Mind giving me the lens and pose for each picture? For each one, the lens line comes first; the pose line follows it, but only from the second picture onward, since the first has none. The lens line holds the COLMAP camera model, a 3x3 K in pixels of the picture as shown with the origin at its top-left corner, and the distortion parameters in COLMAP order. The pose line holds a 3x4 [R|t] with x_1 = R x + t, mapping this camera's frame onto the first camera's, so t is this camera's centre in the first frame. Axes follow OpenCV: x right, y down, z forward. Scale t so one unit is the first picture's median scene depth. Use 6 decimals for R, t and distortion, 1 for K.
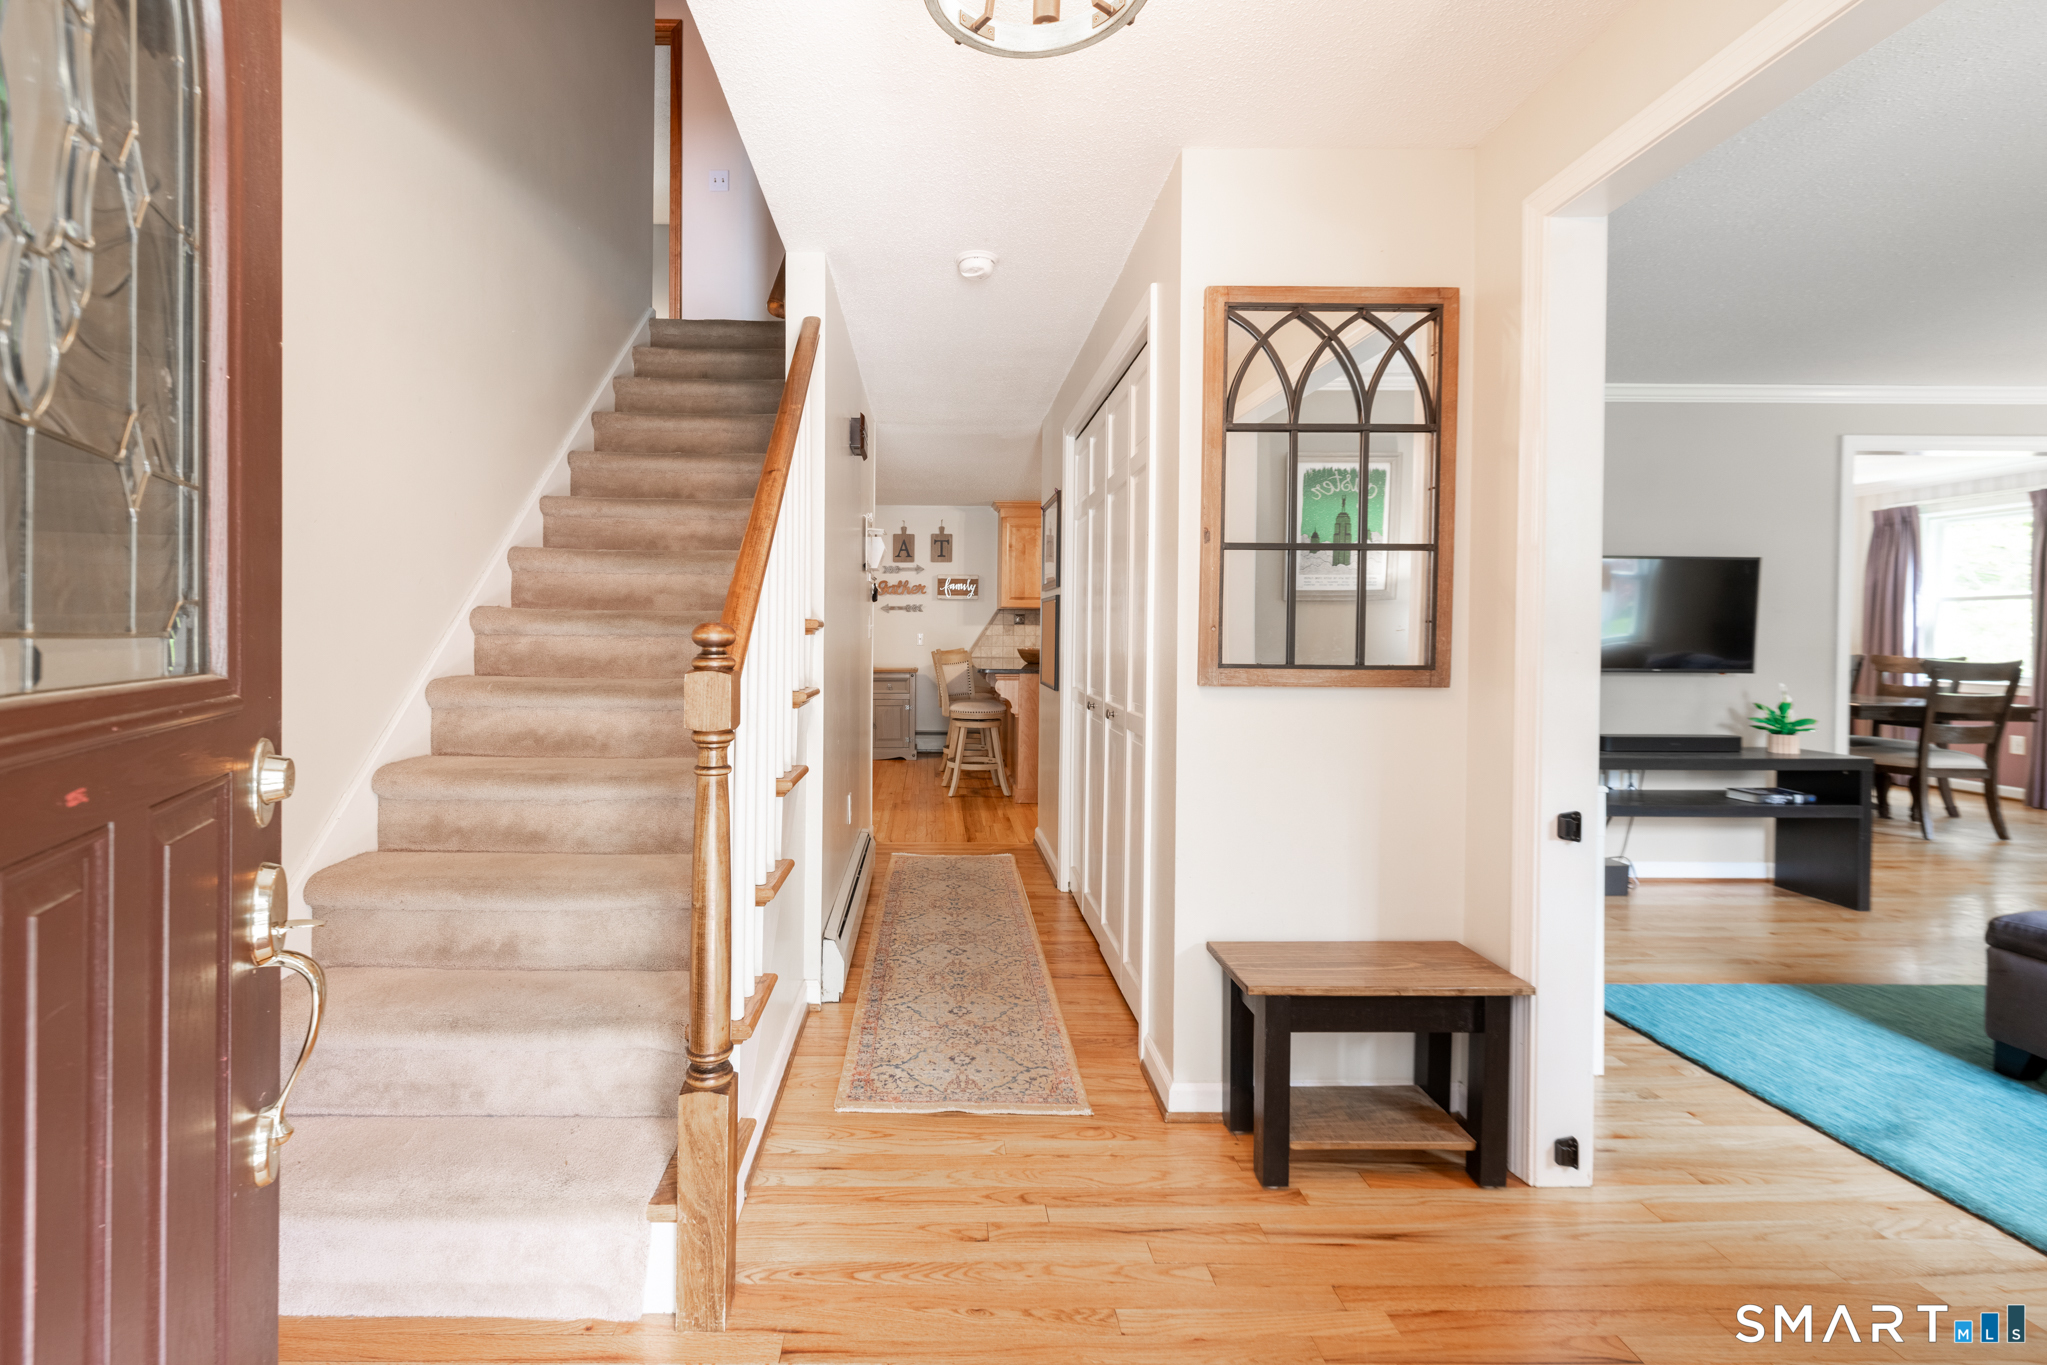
lens RADIAL K [[878.5, 0, 971.1], [0, 878.5, 656.2], [0, 0, 1]] dist [0.004455, -0.000614]
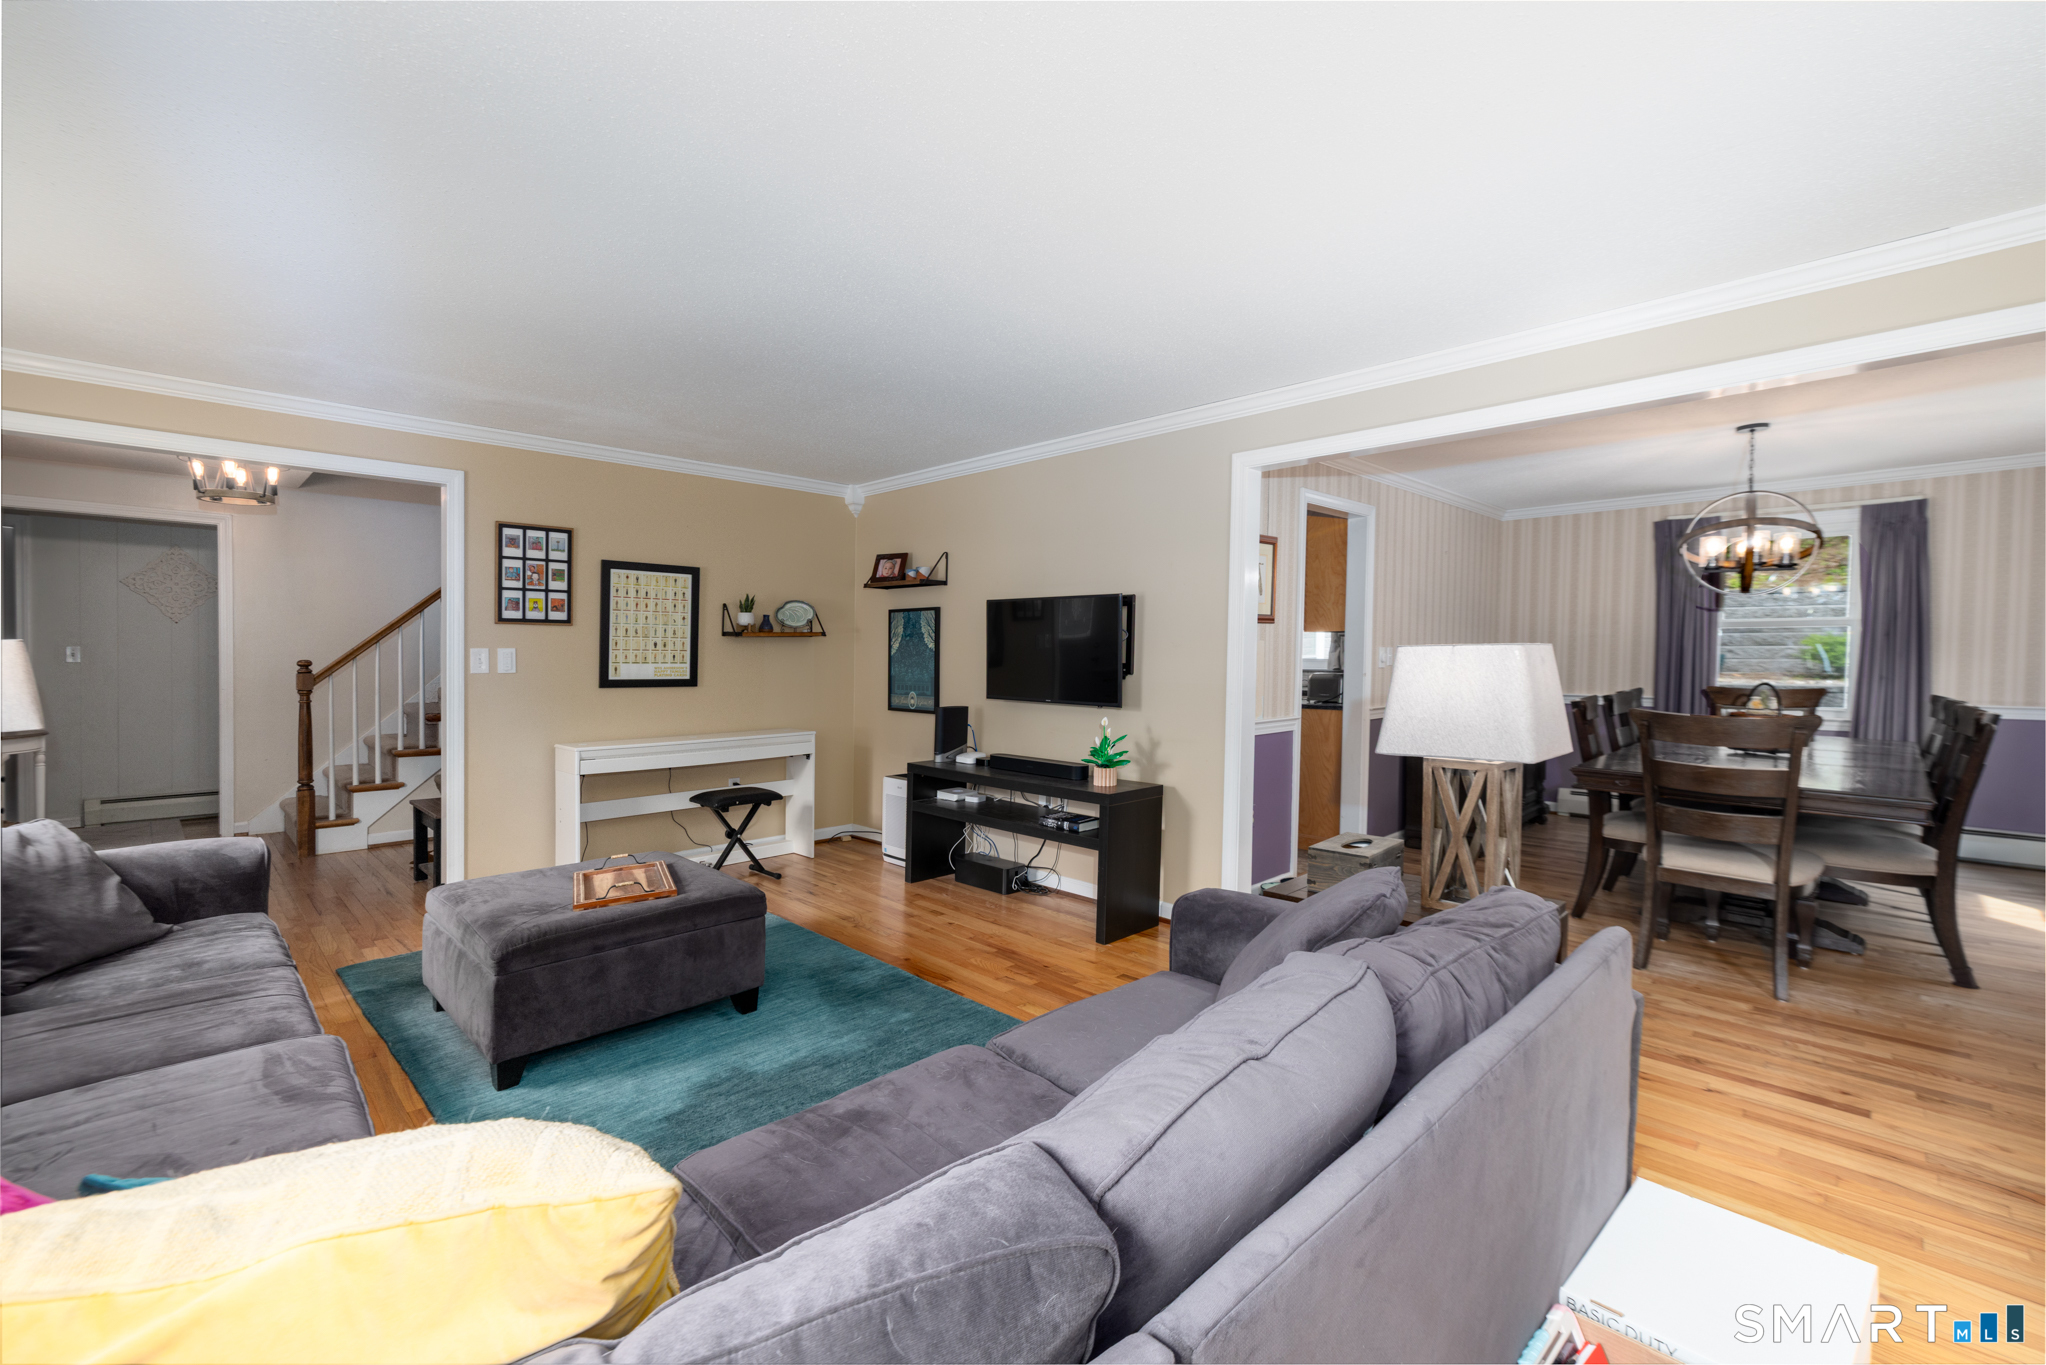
lens RADIAL K [[878.0, 0, 1016.7], [0, 878.0, 679.5], [0, 0, 1]] dist [0.004455, -0.000614]
pose [[0.691770, 0.020254, -0.721834, 1.566784], [-0.023242, 0.999713, 0.005776, -0.015325], [0.721744, 0.012781, 0.692043, 0.218363]]
